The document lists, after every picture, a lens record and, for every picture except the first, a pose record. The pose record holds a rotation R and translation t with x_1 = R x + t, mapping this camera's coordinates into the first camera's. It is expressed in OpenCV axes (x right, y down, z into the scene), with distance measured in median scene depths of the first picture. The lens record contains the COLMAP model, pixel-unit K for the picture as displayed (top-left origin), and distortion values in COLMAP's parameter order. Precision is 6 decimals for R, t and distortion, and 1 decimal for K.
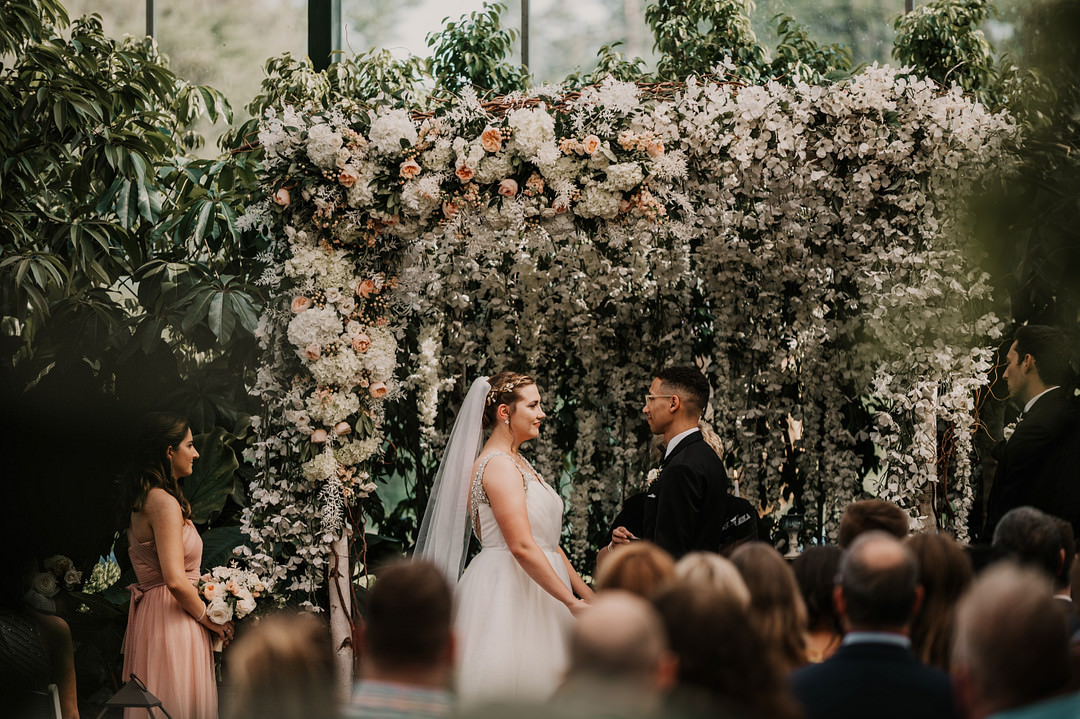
lens RADIAL K [[6091.1, 0, 537.0], [0, 6091.1, 362.3], [0, 0, 1]] dist [0.033738, 0.000000]
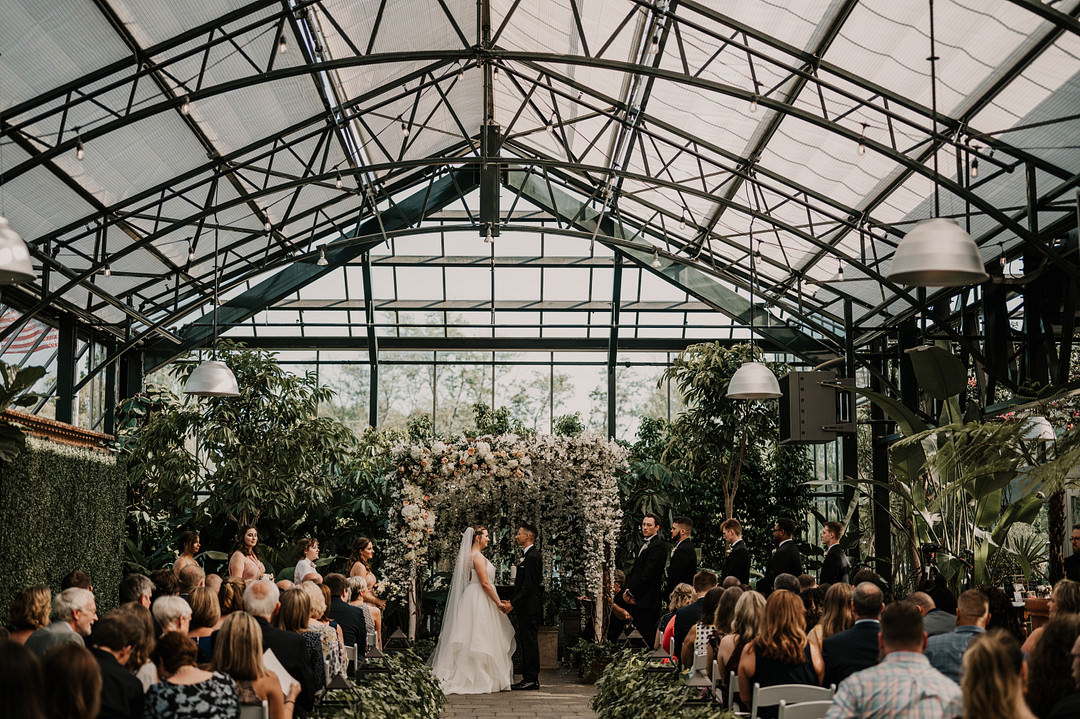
lens RADIAL K [[1551.8, 0, 537.3], [0, 1551.8, 355.3], [0, 0, 1]] dist [-0.015158, 0.000000]
pose [[0.980307, 0.031327, 0.194980, -0.130452], [-0.009299, 0.993565, -0.112883, 0.004218], [-0.197262, 0.108846, 0.974290, 0.204740]]
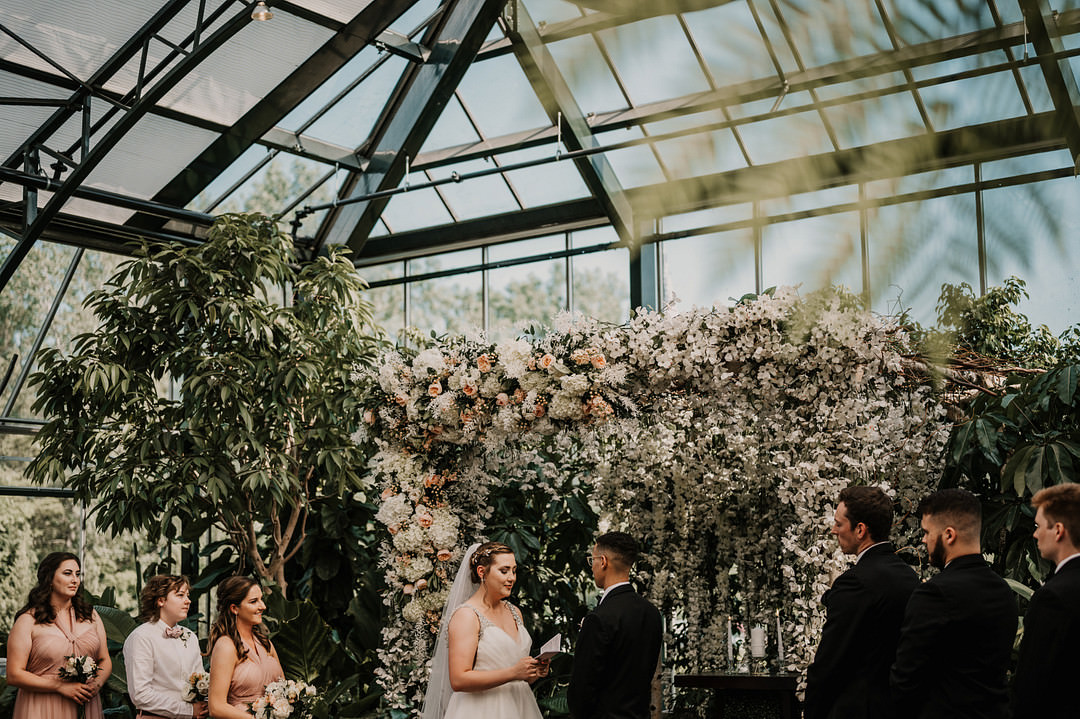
lens RADIAL K [[1551.8, 0, 543.7], [0, 1551.8, 358.2], [0, 0, 1]] dist [-0.015158, 0.000000]
pose [[0.905984, -0.071000, -0.417315, 0.144299], [0.017610, 0.991302, -0.130423, 0.006589], [0.422946, 0.110812, 0.899354, 0.693563]]
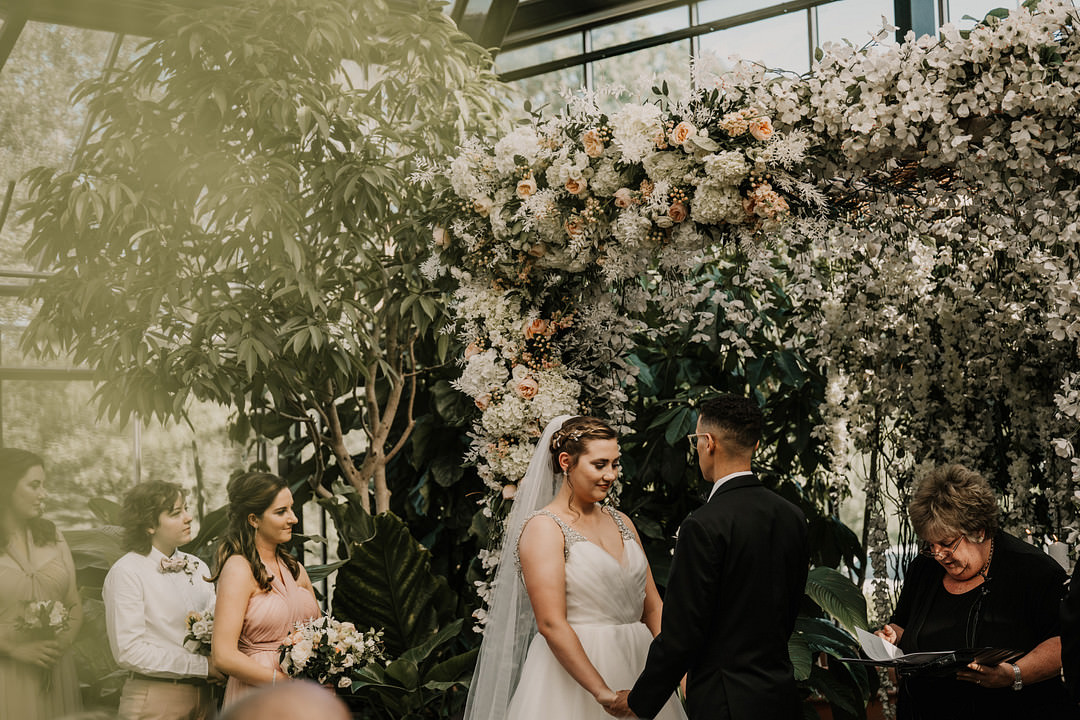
lens RADIAL K [[2084.7, 0, 536.8], [0, 2084.7, 365.5], [0, 0, 1]] dist [-0.043702, 0.000000]
pose [[0.814919, -0.064229, -0.576005, 0.152803], [0.036616, 0.997561, -0.059432, 0.011997], [0.578417, 0.027341, 0.815283, 0.747310]]
